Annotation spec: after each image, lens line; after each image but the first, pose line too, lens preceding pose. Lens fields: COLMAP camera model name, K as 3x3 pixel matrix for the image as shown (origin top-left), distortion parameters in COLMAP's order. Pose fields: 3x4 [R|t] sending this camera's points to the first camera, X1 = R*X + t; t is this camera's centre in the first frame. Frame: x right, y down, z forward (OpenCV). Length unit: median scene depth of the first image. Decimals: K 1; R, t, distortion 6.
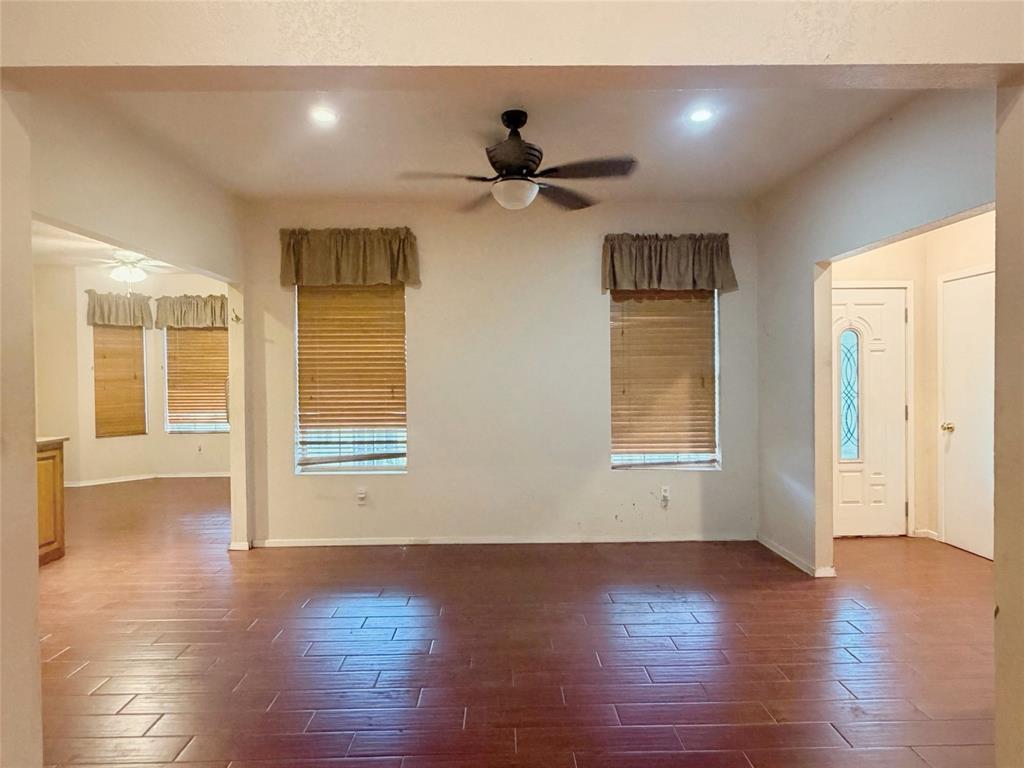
lens RADIAL K [[581.6, 0, 513.5], [0, 581.6, 384.2], [0, 0, 1]] dist [0.002324, 0.000290]
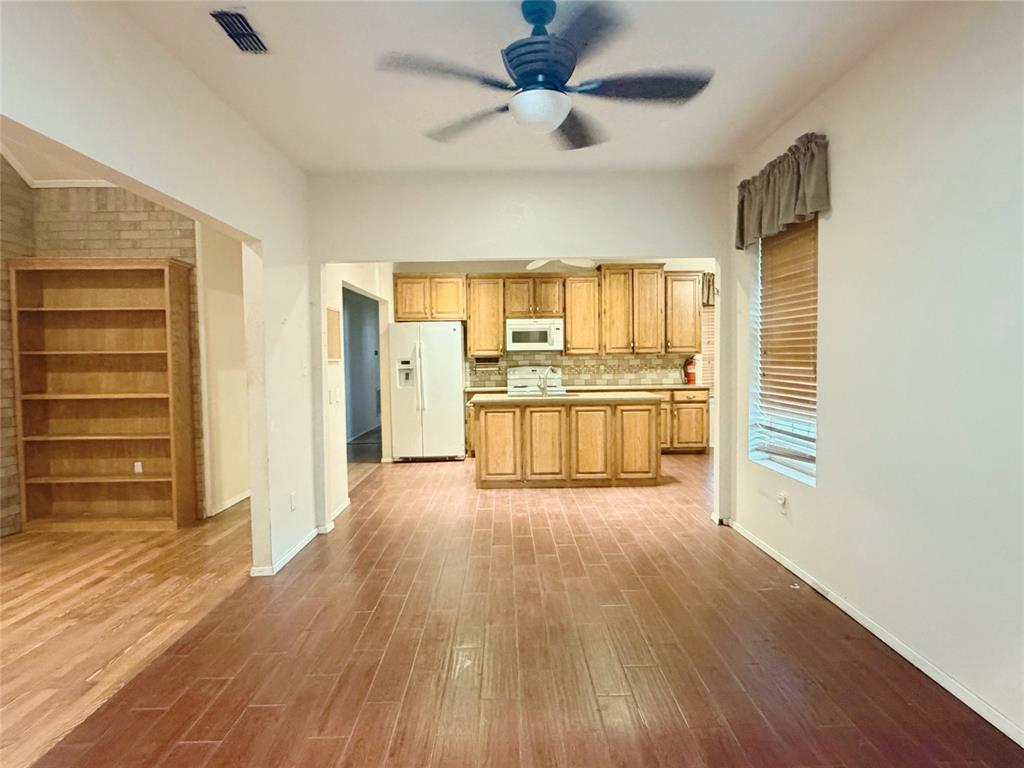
lens RADIAL K [[581.6, 0, 513.5], [0, 581.6, 384.2], [0, 0, 1]] dist [0.002324, 0.000290]
pose [[-0.006490, 0.056039, -0.998408, 0.338949], [-0.002026, 0.998426, 0.056053, -0.006437], [0.999977, 0.002386, -0.006366, 0.418118]]
